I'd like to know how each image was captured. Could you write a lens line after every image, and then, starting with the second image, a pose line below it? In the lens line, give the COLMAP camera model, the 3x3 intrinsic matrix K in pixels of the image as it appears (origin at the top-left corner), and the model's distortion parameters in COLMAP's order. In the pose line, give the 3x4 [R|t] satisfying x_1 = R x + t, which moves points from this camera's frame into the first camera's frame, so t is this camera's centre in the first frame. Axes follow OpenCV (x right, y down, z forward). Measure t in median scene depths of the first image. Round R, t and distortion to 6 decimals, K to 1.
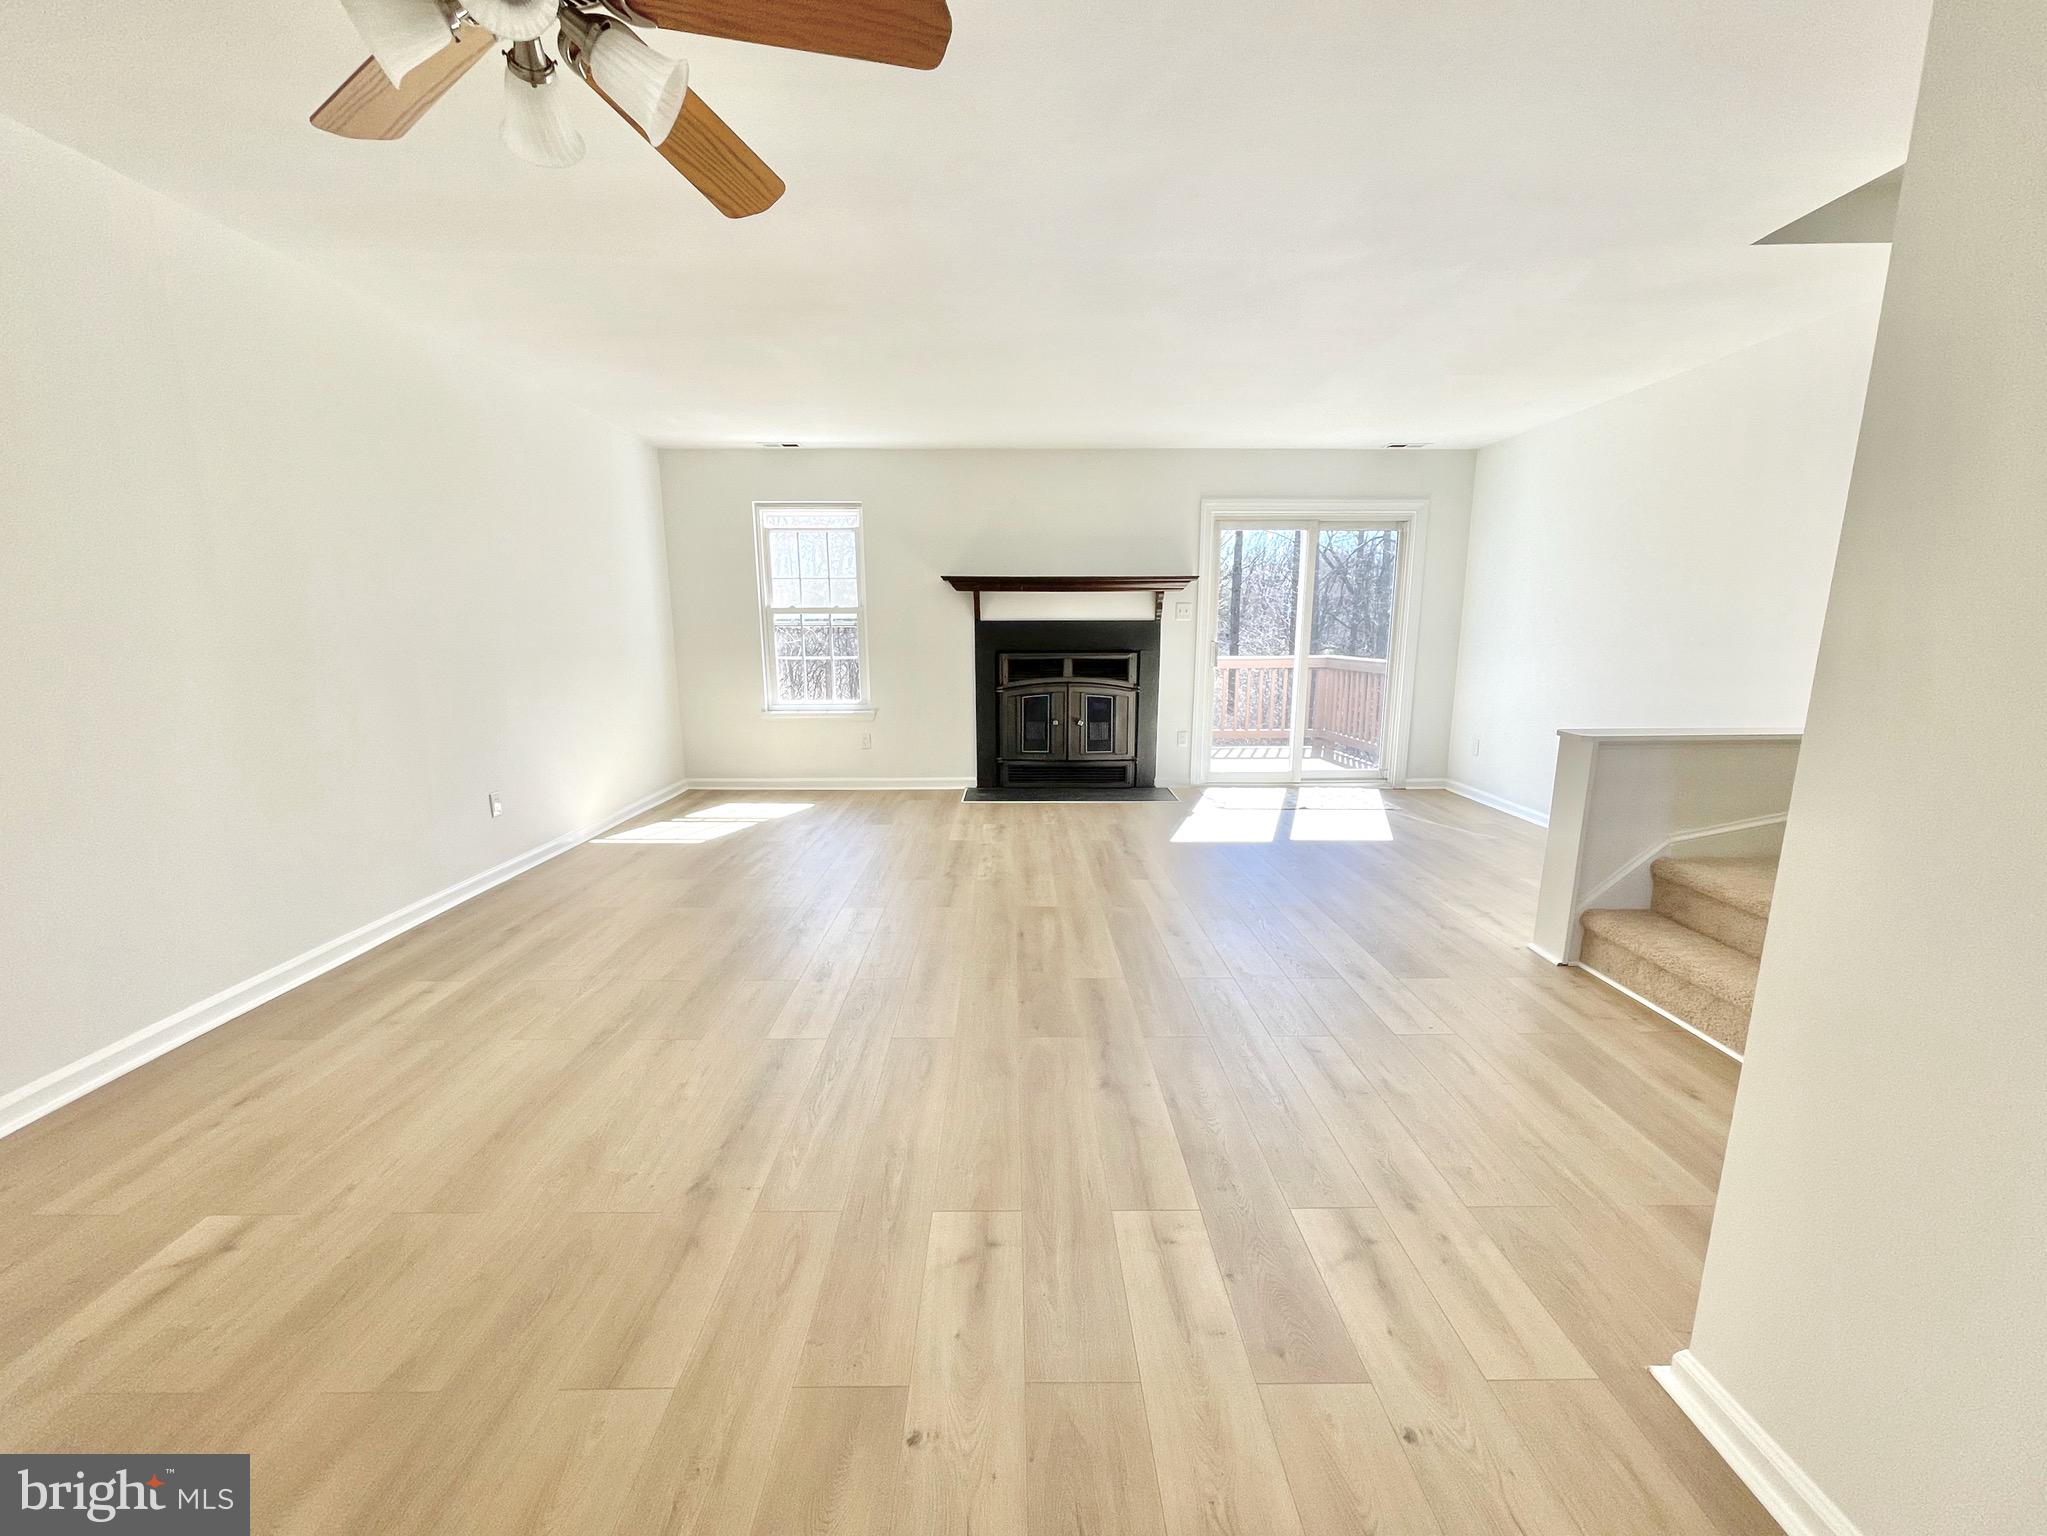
lens RADIAL K [[878.8, 0, 999.7], [0, 878.8, 798.1], [0, 0, 1]] dist [0.001068, 0.000269]
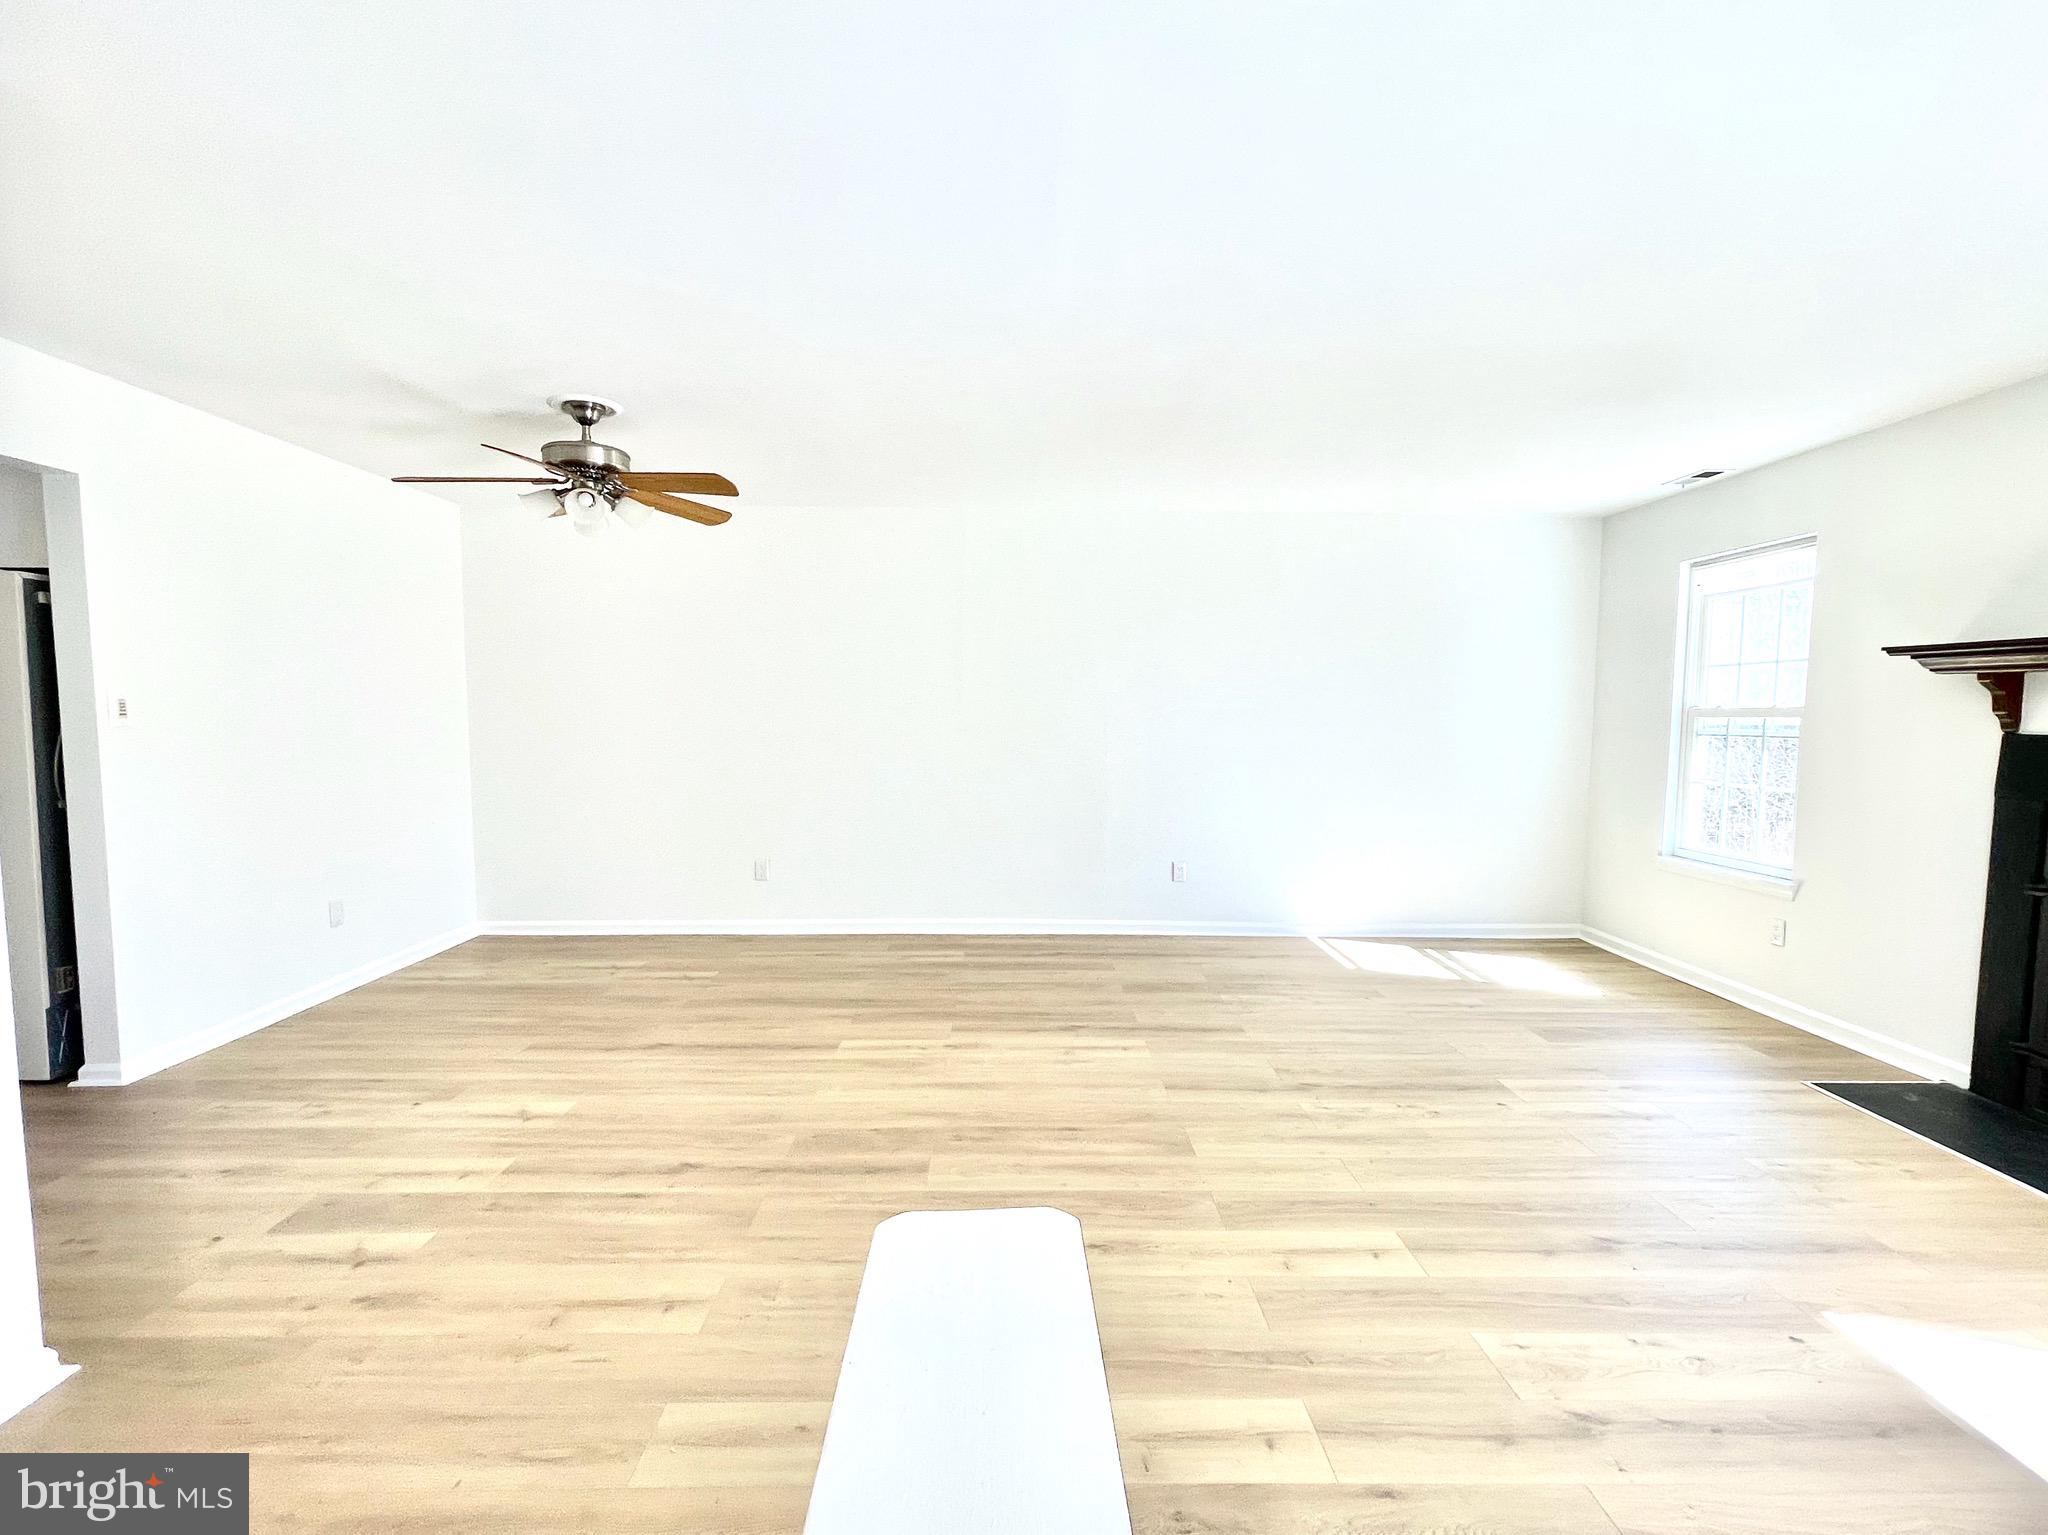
lens RADIAL K [[879.2, 0, 1000.2], [0, 879.2, 797.6], [0, 0, 1]] dist [0.001068, 0.000269]
pose [[0.007987, 0.096965, -0.995256, 0.437295], [-0.197787, 0.975777, 0.093480, -0.109663], [0.980212, 0.196102, 0.026972, 0.479273]]
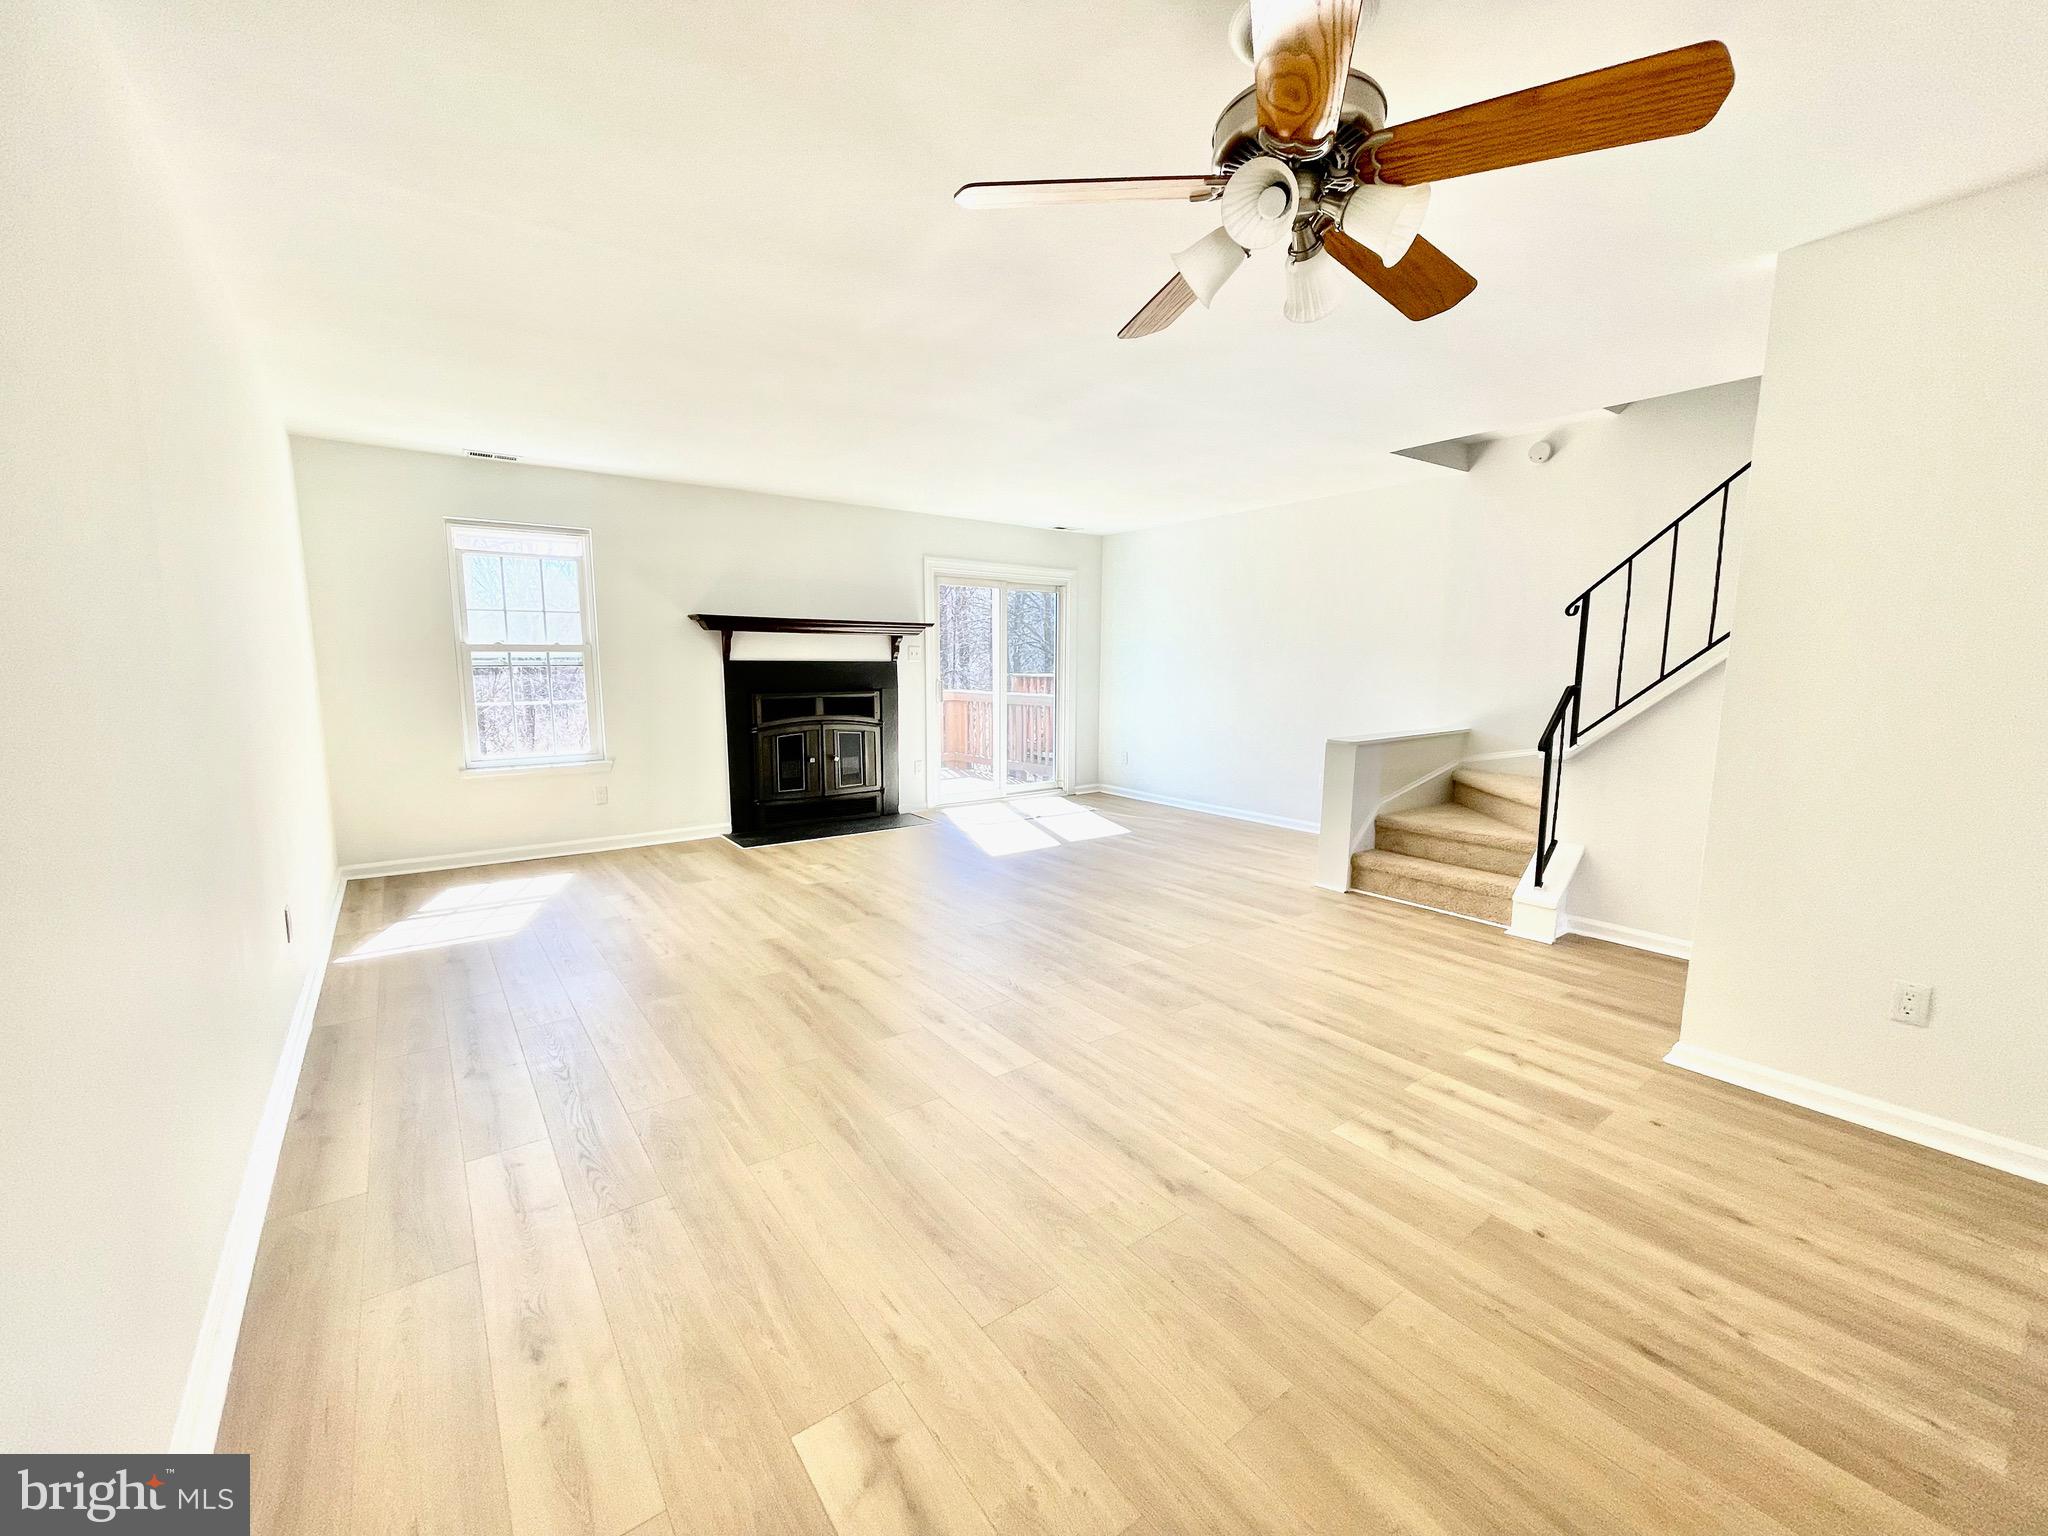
lens RADIAL K [[854.2, 0, 1024.0], [0, 854.2, 768.0], [0, 0, 1]] dist [-0.000280, -0.000090]
pose [[0.795806, -0.070657, 0.601416, -0.344094], [0.110390, 0.993455, -0.029355, -0.021387], [-0.595405, 0.089751, 0.798397, 0.065684]]
